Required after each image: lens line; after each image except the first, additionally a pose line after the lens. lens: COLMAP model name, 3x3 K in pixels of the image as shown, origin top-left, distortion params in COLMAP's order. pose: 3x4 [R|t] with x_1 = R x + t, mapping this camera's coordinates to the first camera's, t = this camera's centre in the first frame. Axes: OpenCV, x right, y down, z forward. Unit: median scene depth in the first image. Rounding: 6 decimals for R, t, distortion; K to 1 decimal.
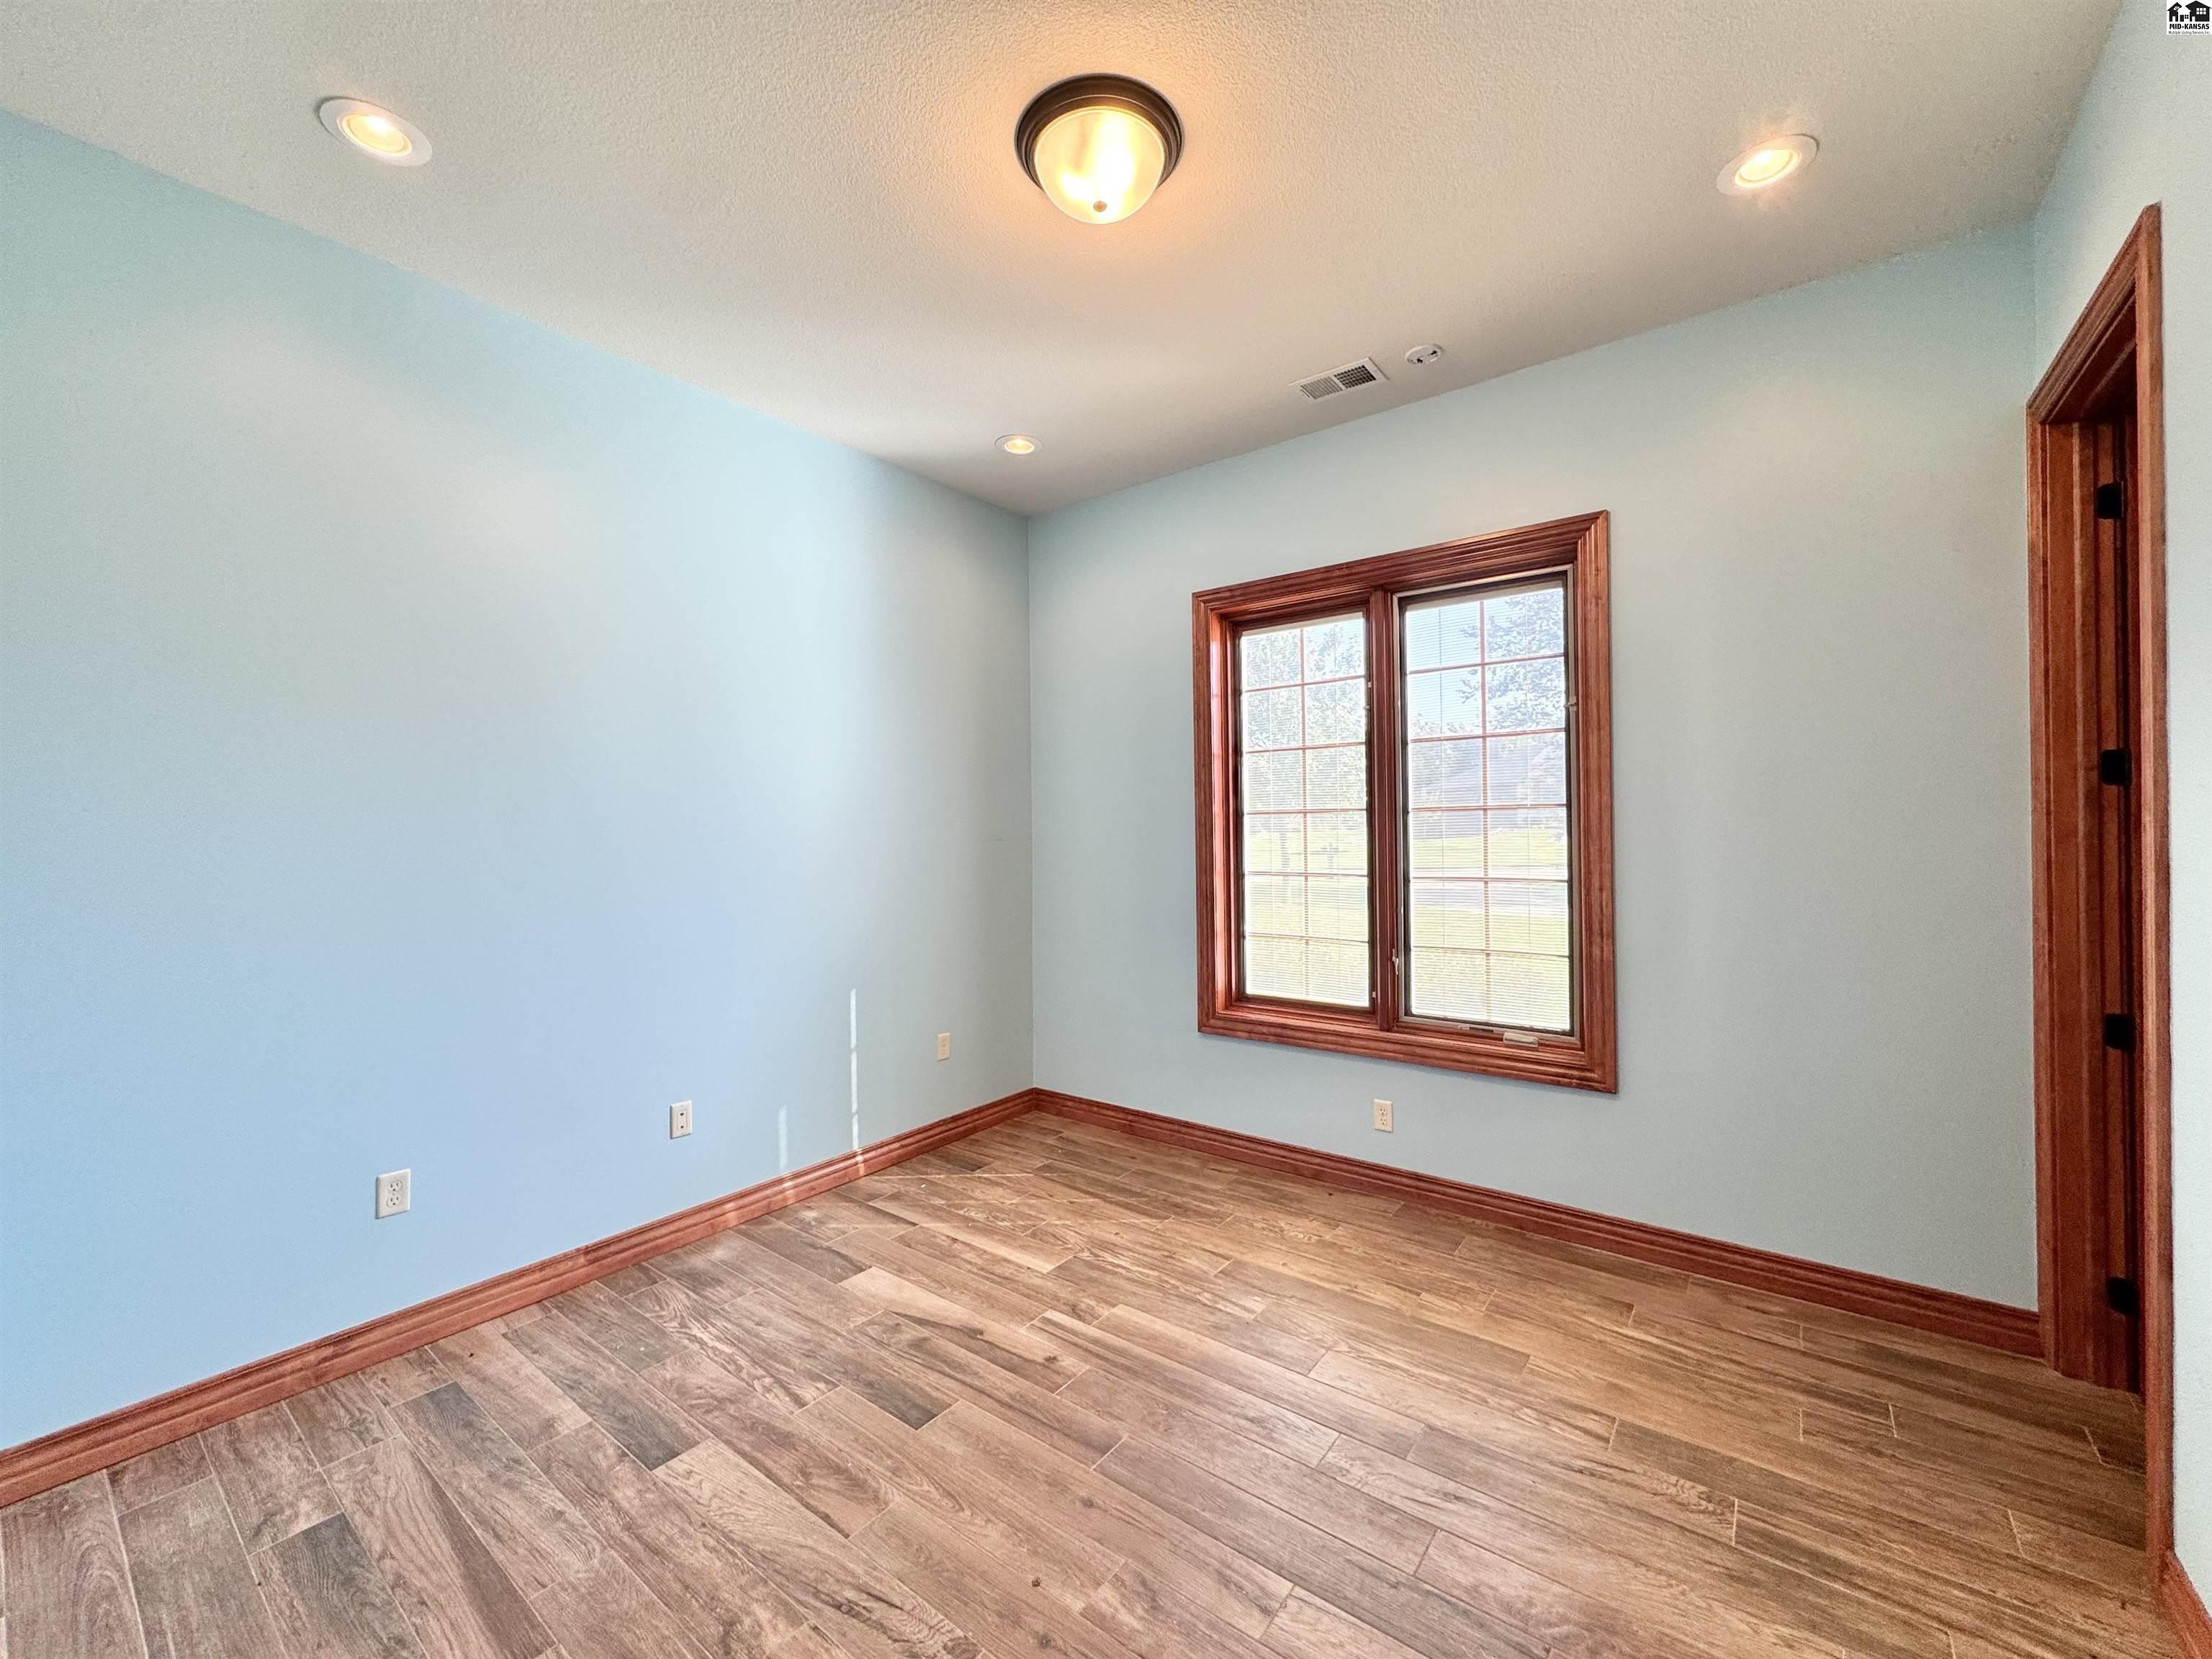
lens RADIAL K [[883.2, 0, 1107.1], [0, 883.2, 826.8], [0, 0, 1]] dist [-0.002475, 0.000089]
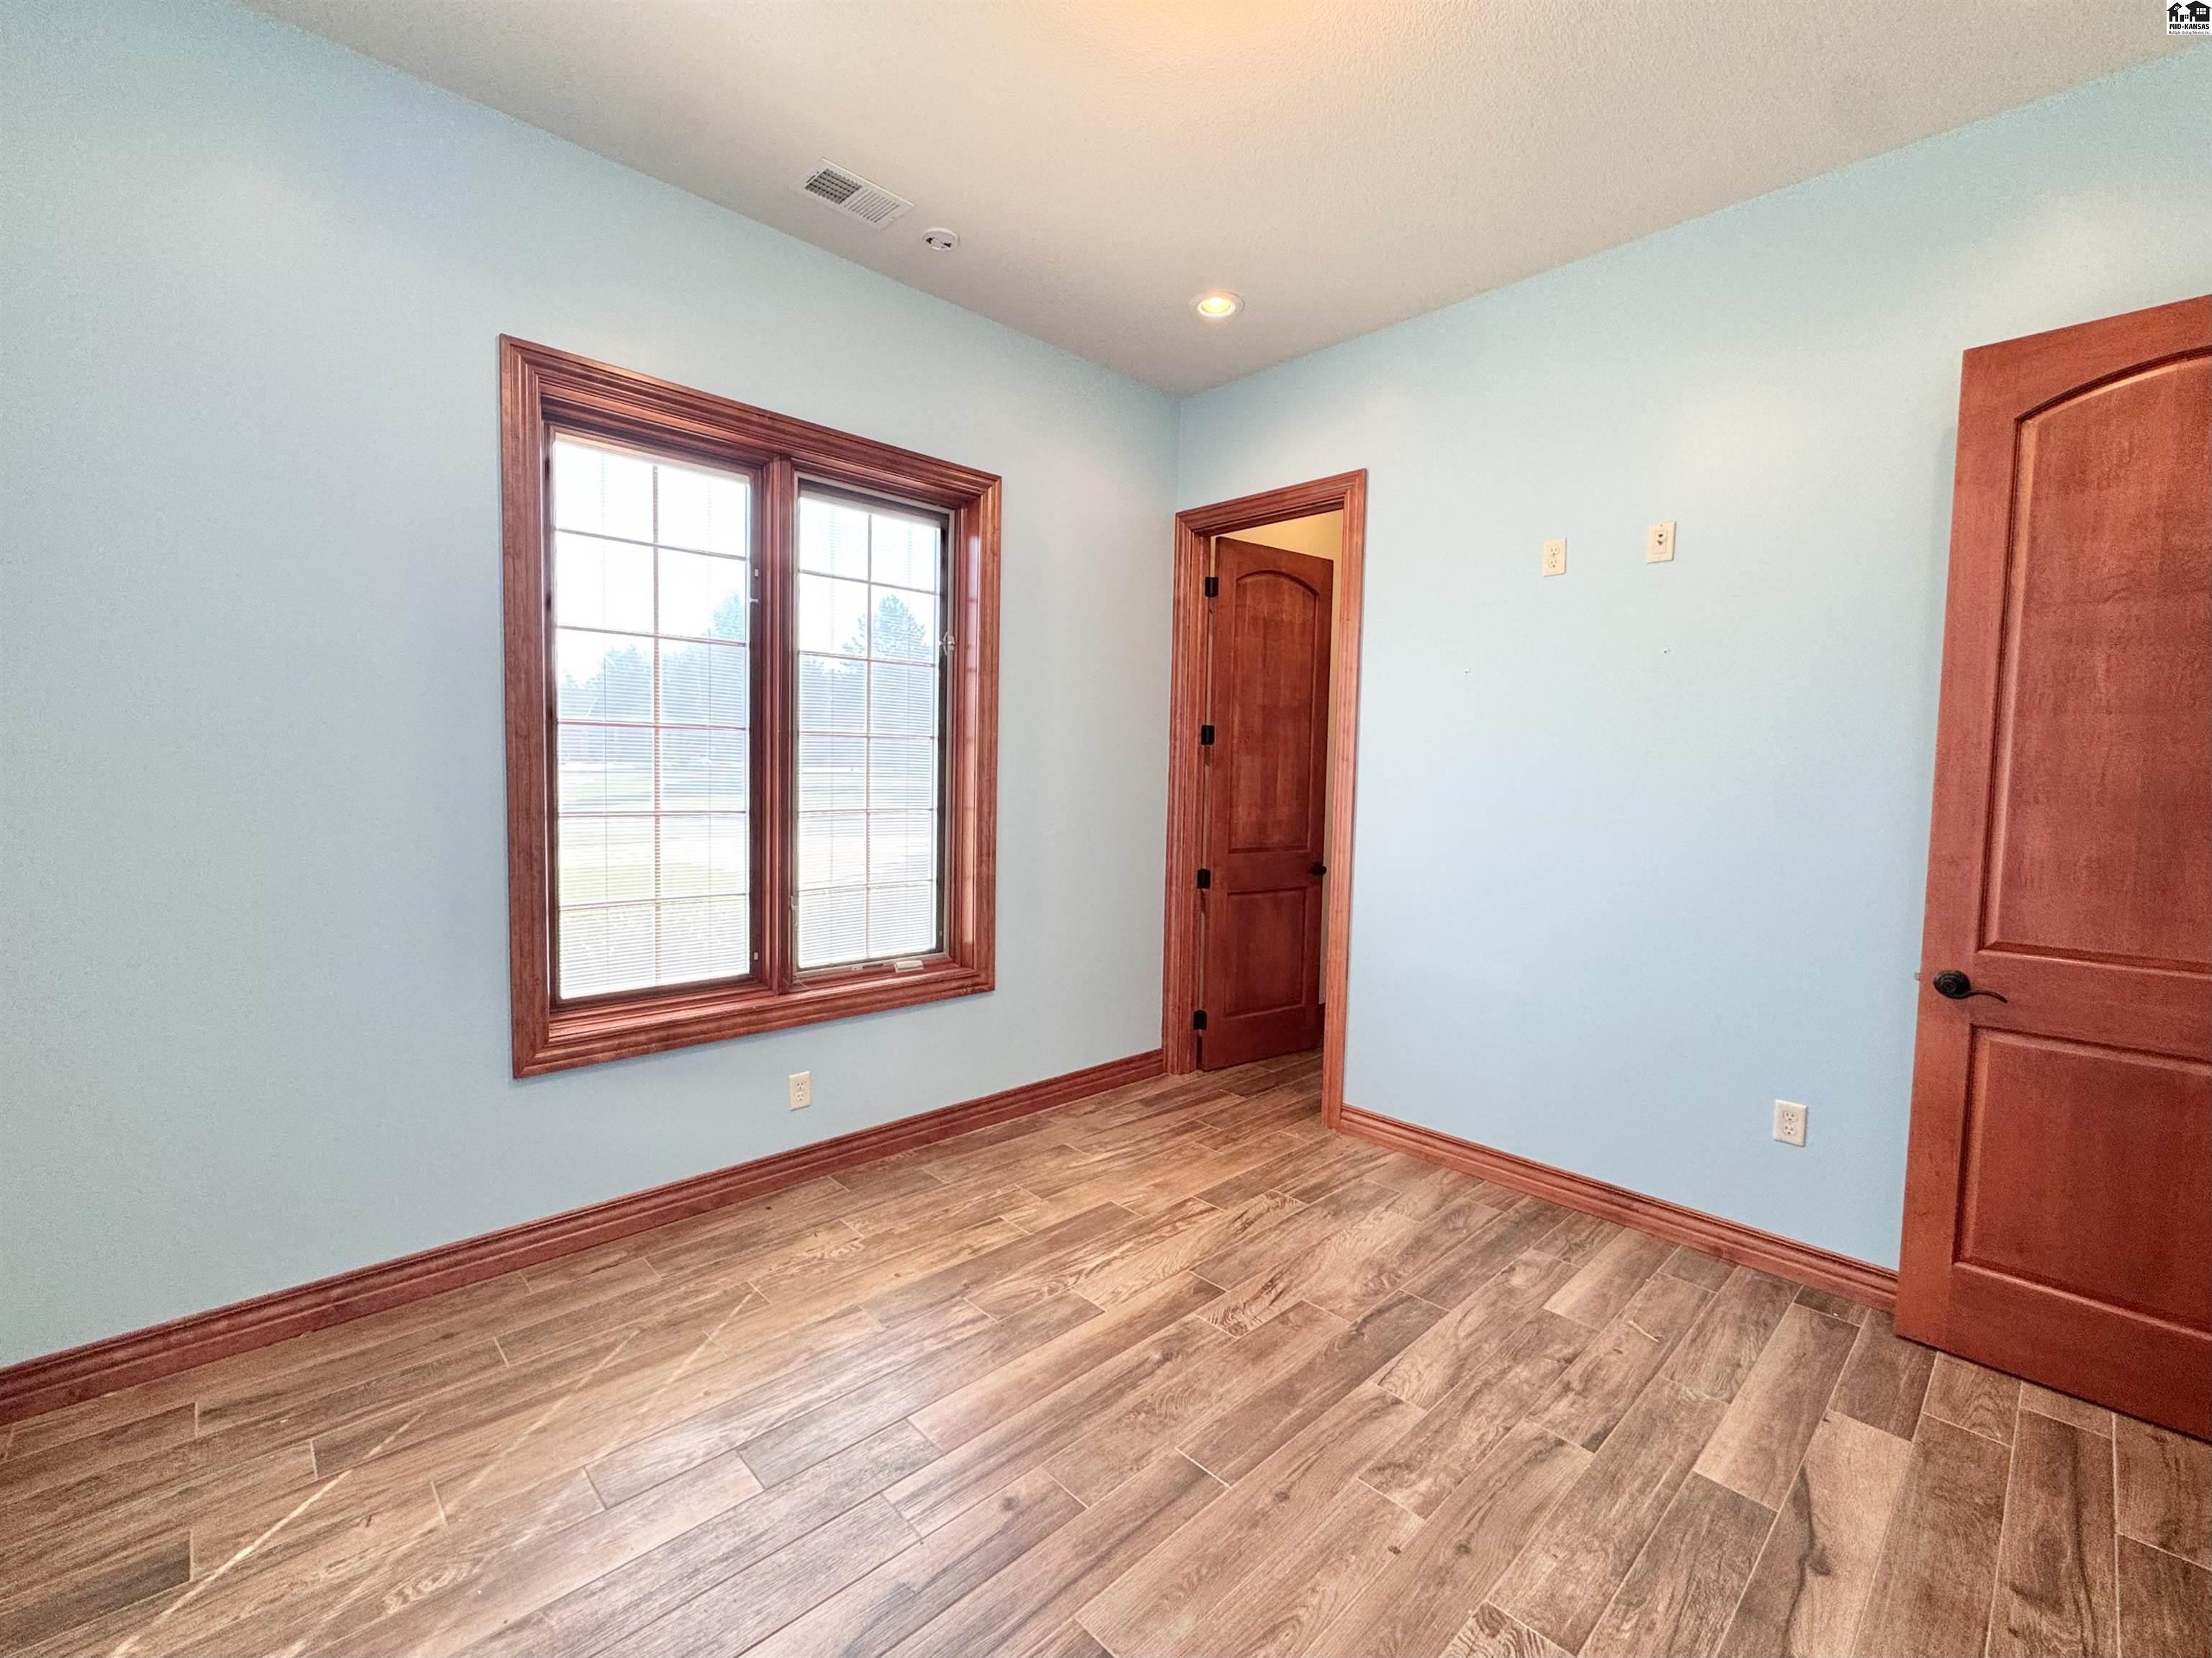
lens RADIAL K [[947.6, 0, 1107.7], [0, 947.6, 834.0], [0, 0, 1]] dist [-0.001413, -0.000153]
pose [[0.149598, -0.051481, 0.987406, -0.571203], [-0.026773, 0.998067, 0.056093, 0.020754], [-0.988384, -0.034827, 0.147930, 0.618104]]
